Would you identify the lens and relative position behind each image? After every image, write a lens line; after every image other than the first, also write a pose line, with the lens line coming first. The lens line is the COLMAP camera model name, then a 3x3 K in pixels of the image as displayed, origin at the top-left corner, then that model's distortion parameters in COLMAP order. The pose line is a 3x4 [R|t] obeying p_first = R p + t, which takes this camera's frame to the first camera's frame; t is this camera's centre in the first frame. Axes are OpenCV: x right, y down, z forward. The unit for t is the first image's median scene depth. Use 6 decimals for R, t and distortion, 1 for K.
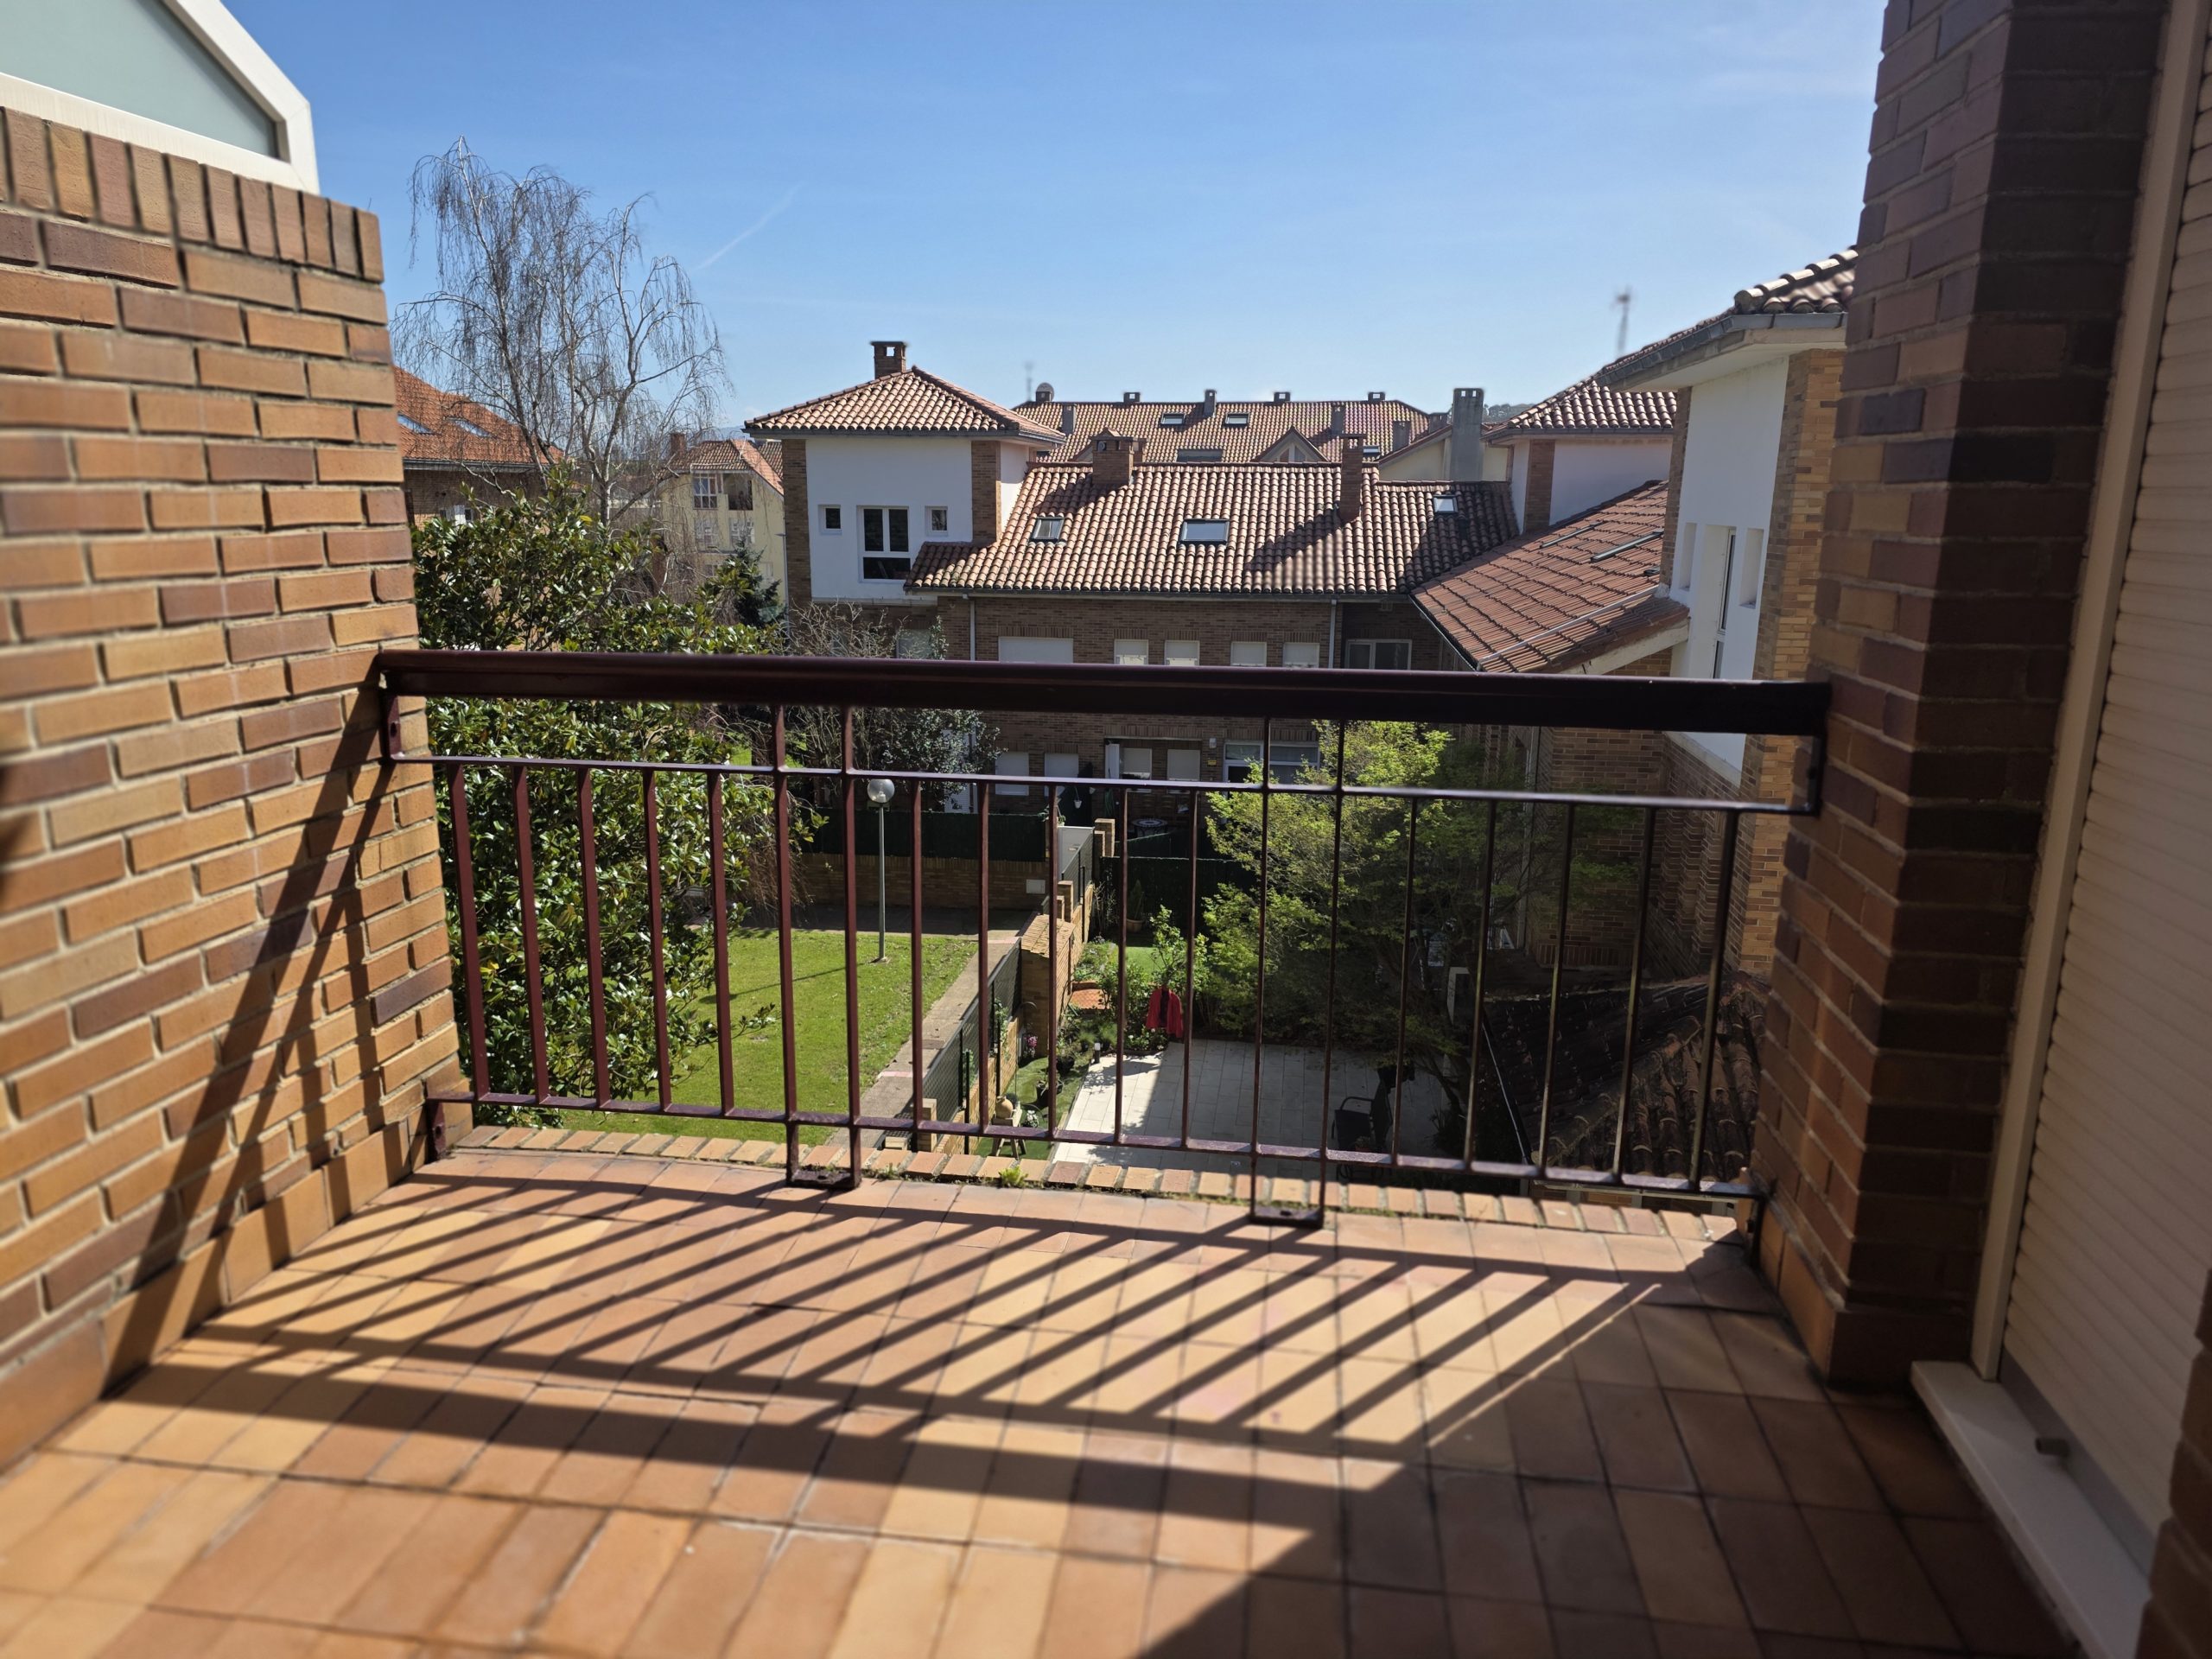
lens RADIAL K [[1481.5, 0, 1077.7], [0, 1481.5, 830.2], [0, 0, 1]] dist [0.065406, -0.065166]
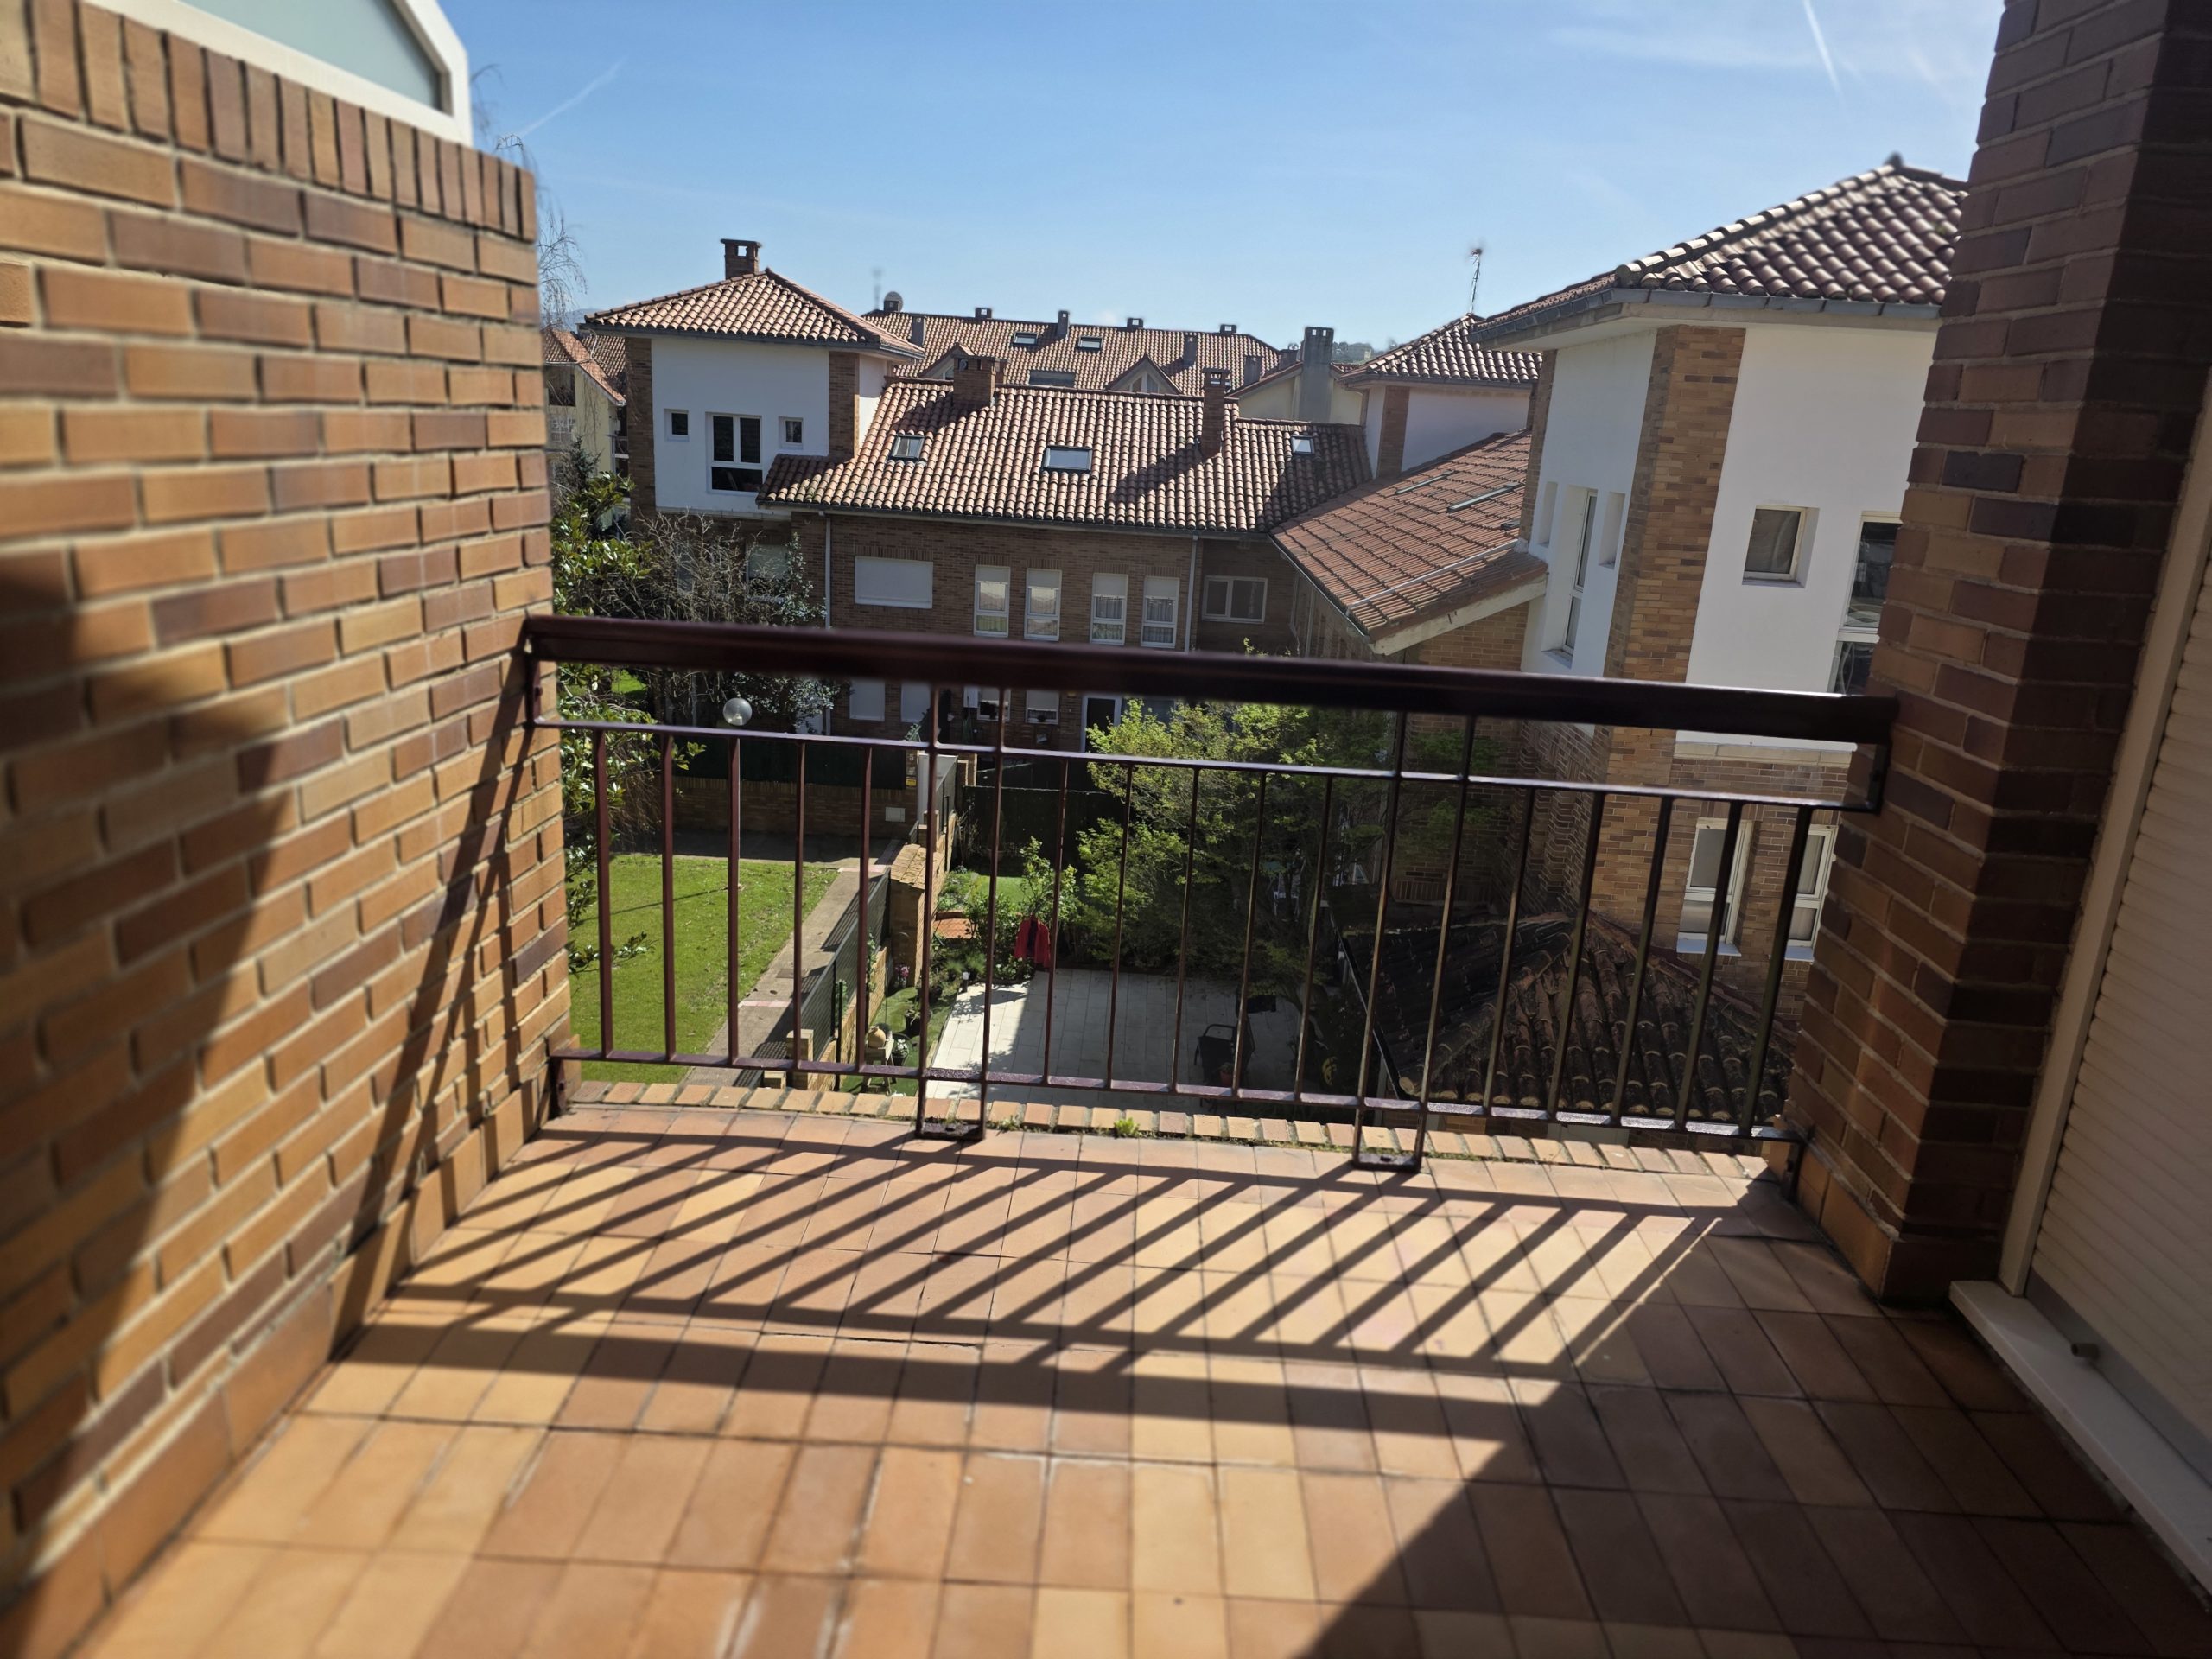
lens RADIAL K [[1485.0, 0, 1114.9], [0, 1485.0, 825.6], [0, 0, 1]] dist [0.071861, -0.073082]
pose [[0.990476, 0.016962, 0.136633, -0.041906], [-0.023399, 0.998684, 0.045642, -0.006828], [-0.135679, -0.048405, 0.989570, -0.010495]]
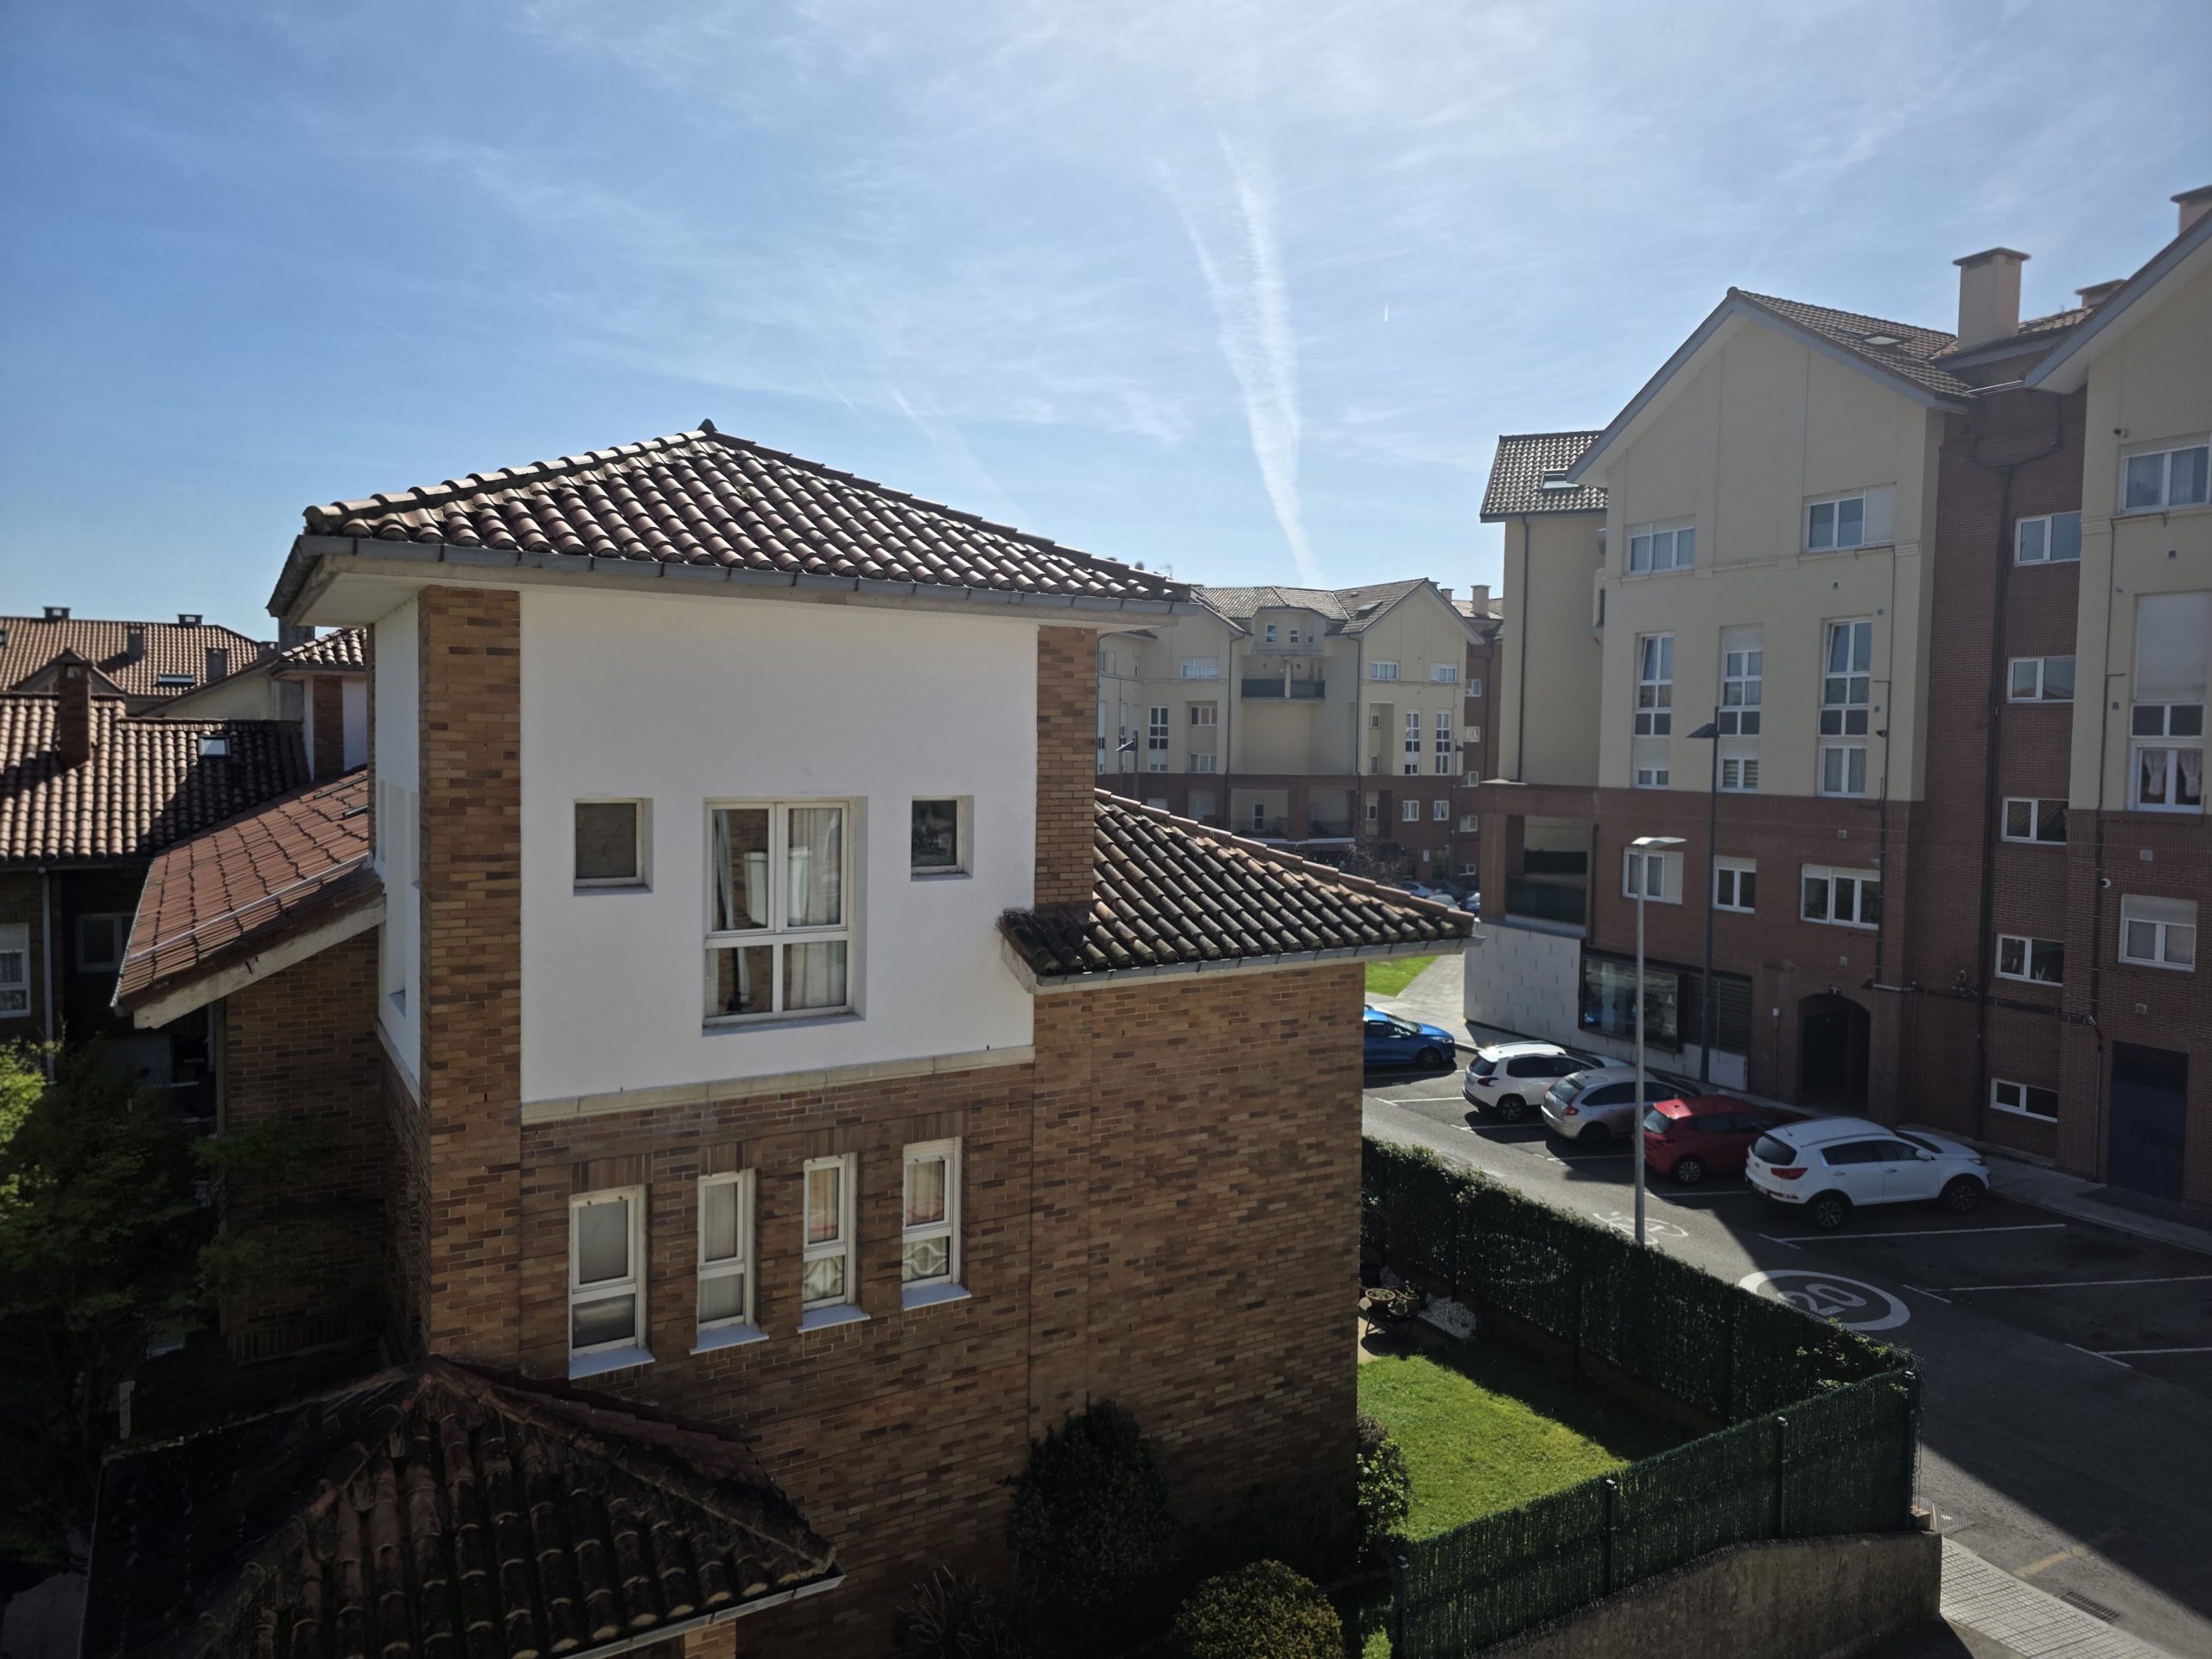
lens RADIAL K [[1490.0, 0, 1104.1], [0, 1490.0, 789.4], [0, 0, 1]] dist [0.040956, -0.034920]
pose [[0.763146, -0.017546, 0.645988, 0.223344], [0.133921, 0.982225, -0.131530, -0.046785], [-0.632198, 0.186888, 0.751930, 0.150406]]
